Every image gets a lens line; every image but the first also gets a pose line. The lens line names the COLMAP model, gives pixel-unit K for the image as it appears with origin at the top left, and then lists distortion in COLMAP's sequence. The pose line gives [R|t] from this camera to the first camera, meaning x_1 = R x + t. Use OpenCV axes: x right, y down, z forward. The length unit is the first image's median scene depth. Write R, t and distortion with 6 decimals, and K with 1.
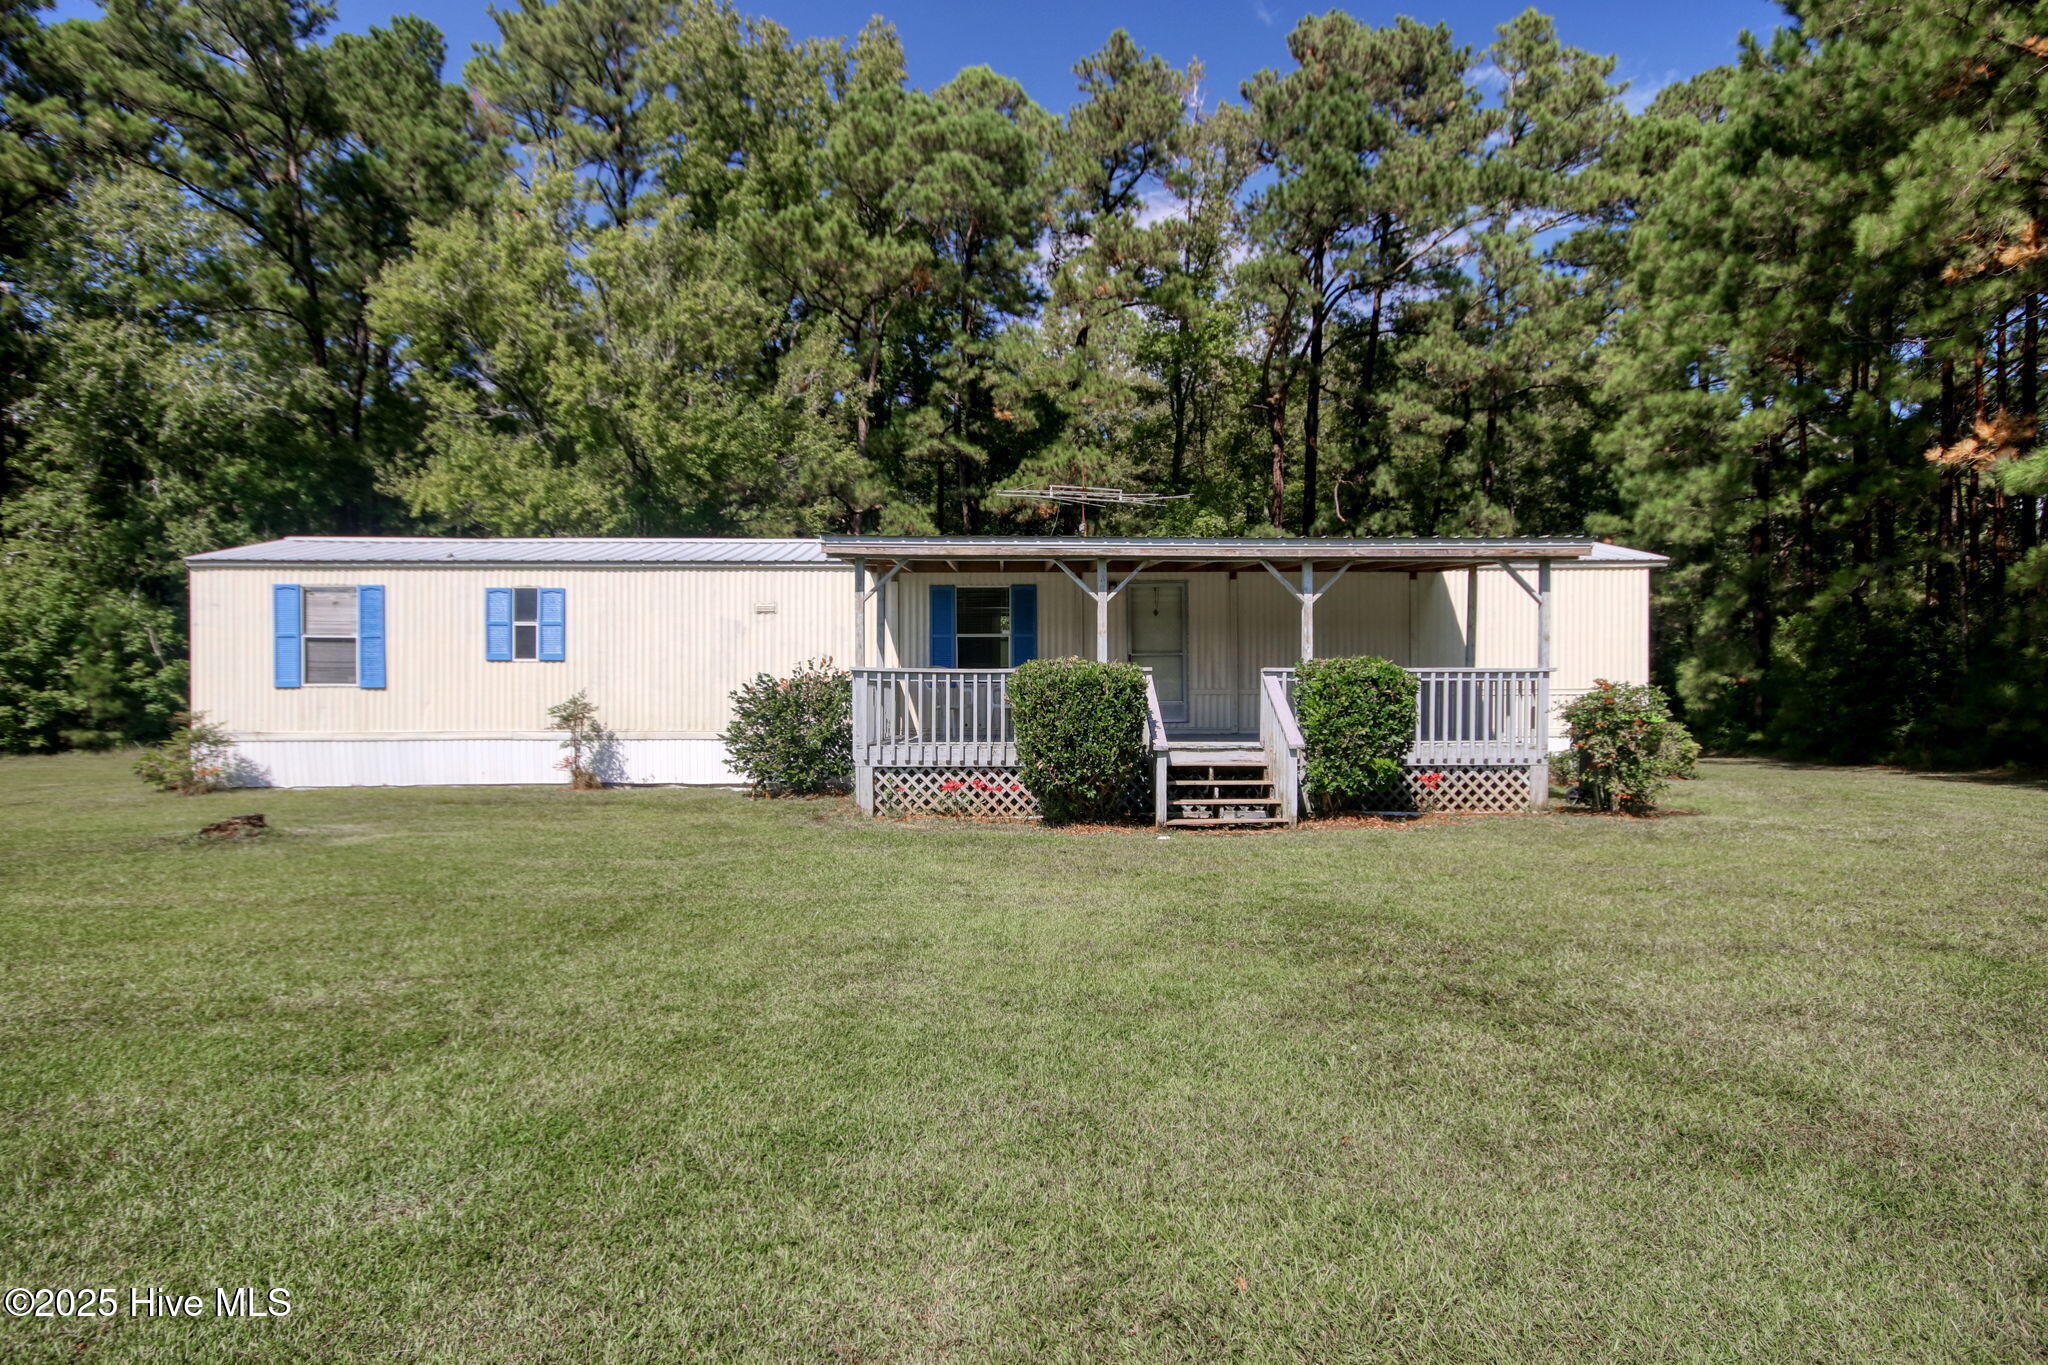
lens RADIAL K [[889.7, 0, 1024.0], [0, 889.7, 682.5], [0, 0, 1]] dist [-0.001544, -0.000023]
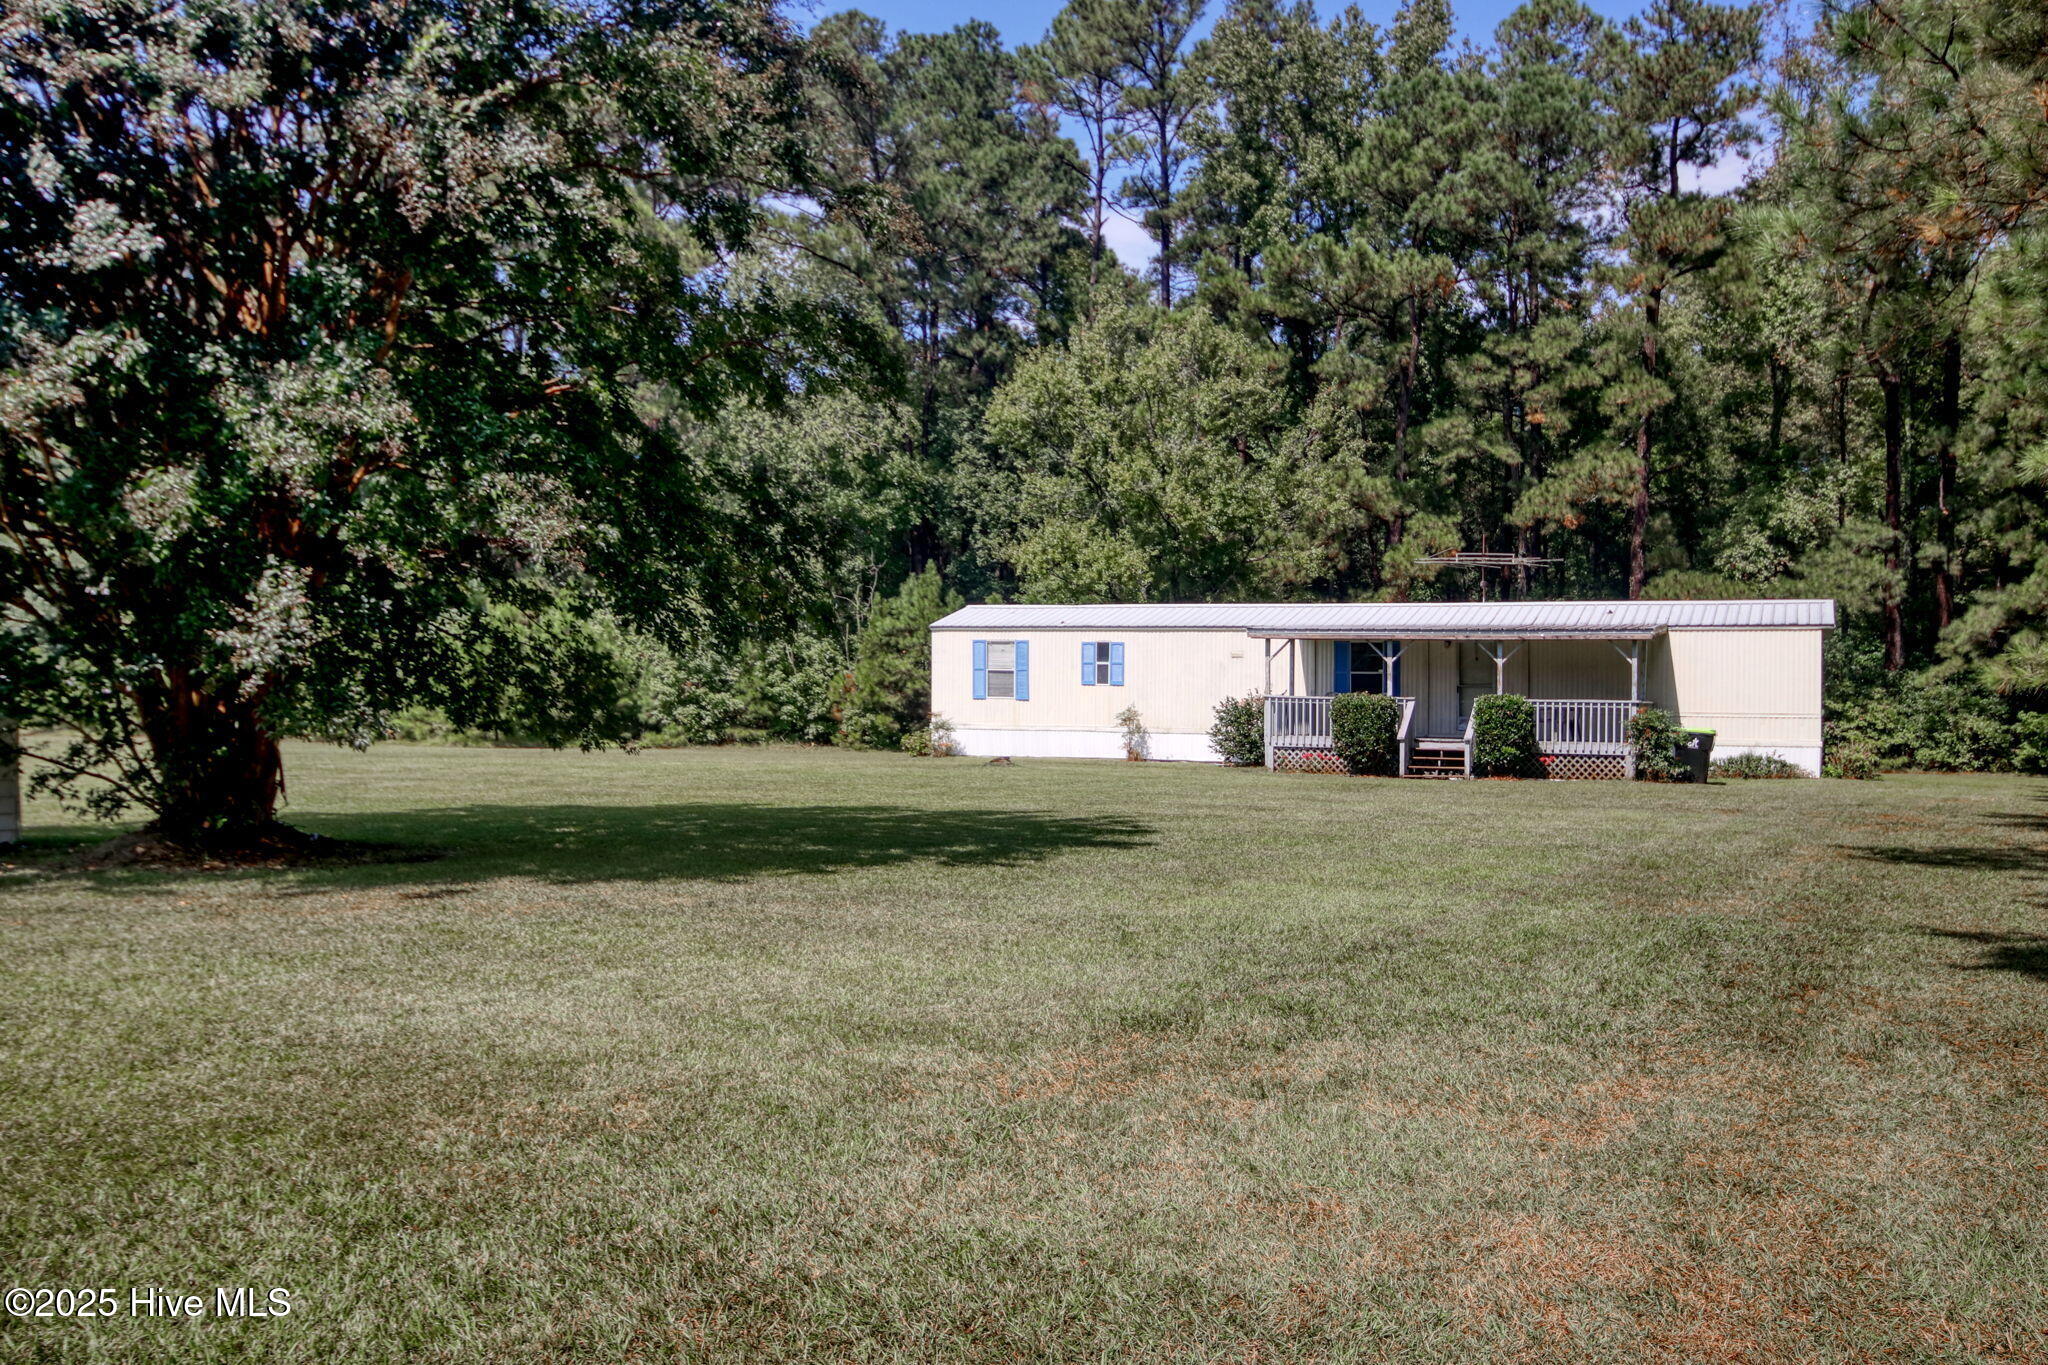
lens RADIAL K [[992.9, 0, 1025.0], [0, 992.9, 677.1], [0, 0, 1]] dist [0.000349, -0.000234]
pose [[0.850317, 0.006198, -0.526235, 0.278874], [-0.018259, 0.999676, -0.017730, -0.004186], [0.525954, 0.024685, 0.850155, -0.621118]]
